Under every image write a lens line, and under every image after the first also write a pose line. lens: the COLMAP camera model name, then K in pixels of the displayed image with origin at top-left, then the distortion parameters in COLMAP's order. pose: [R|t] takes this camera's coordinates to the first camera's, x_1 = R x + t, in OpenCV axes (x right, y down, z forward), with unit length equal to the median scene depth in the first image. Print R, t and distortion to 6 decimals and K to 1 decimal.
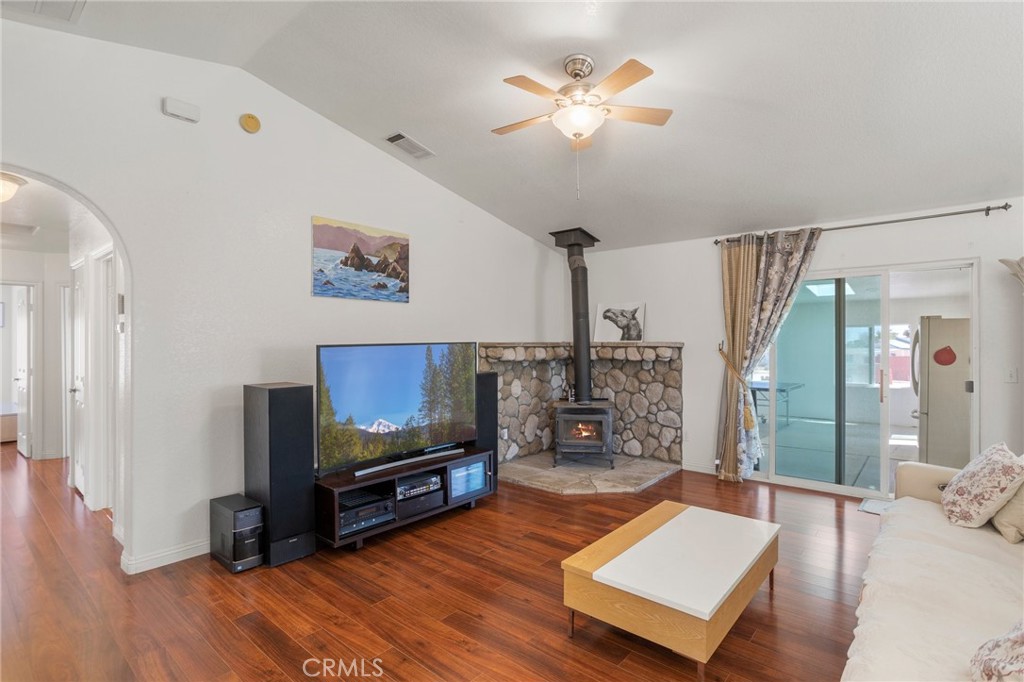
lens RADIAL K [[496.2, 0, 516.2], [0, 496.2, 340.2], [0, 0, 1]] dist [-0.005490, 0.002311]
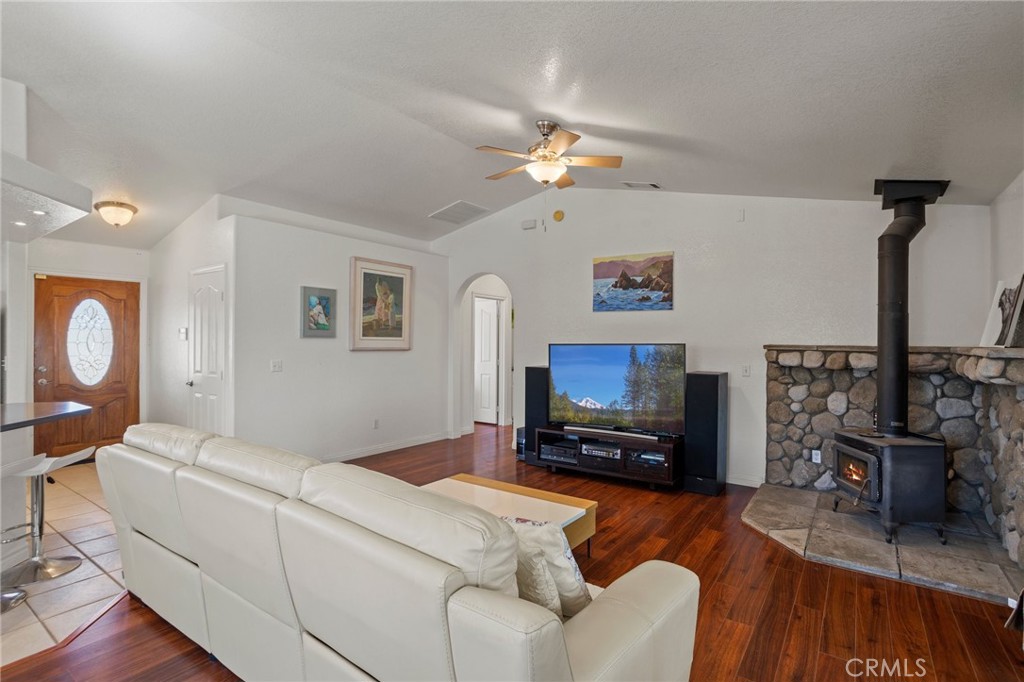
lens RADIAL K [[496.2, 0, 514.8], [0, 496.2, 338.8], [0, 0, 1]] dist [-0.005490, 0.002311]
pose [[0.105317, 0.003808, -0.994431, 0.925034], [-0.001330, 0.999992, 0.003689, -0.010623], [0.994438, 0.000934, 0.105321, 0.520683]]
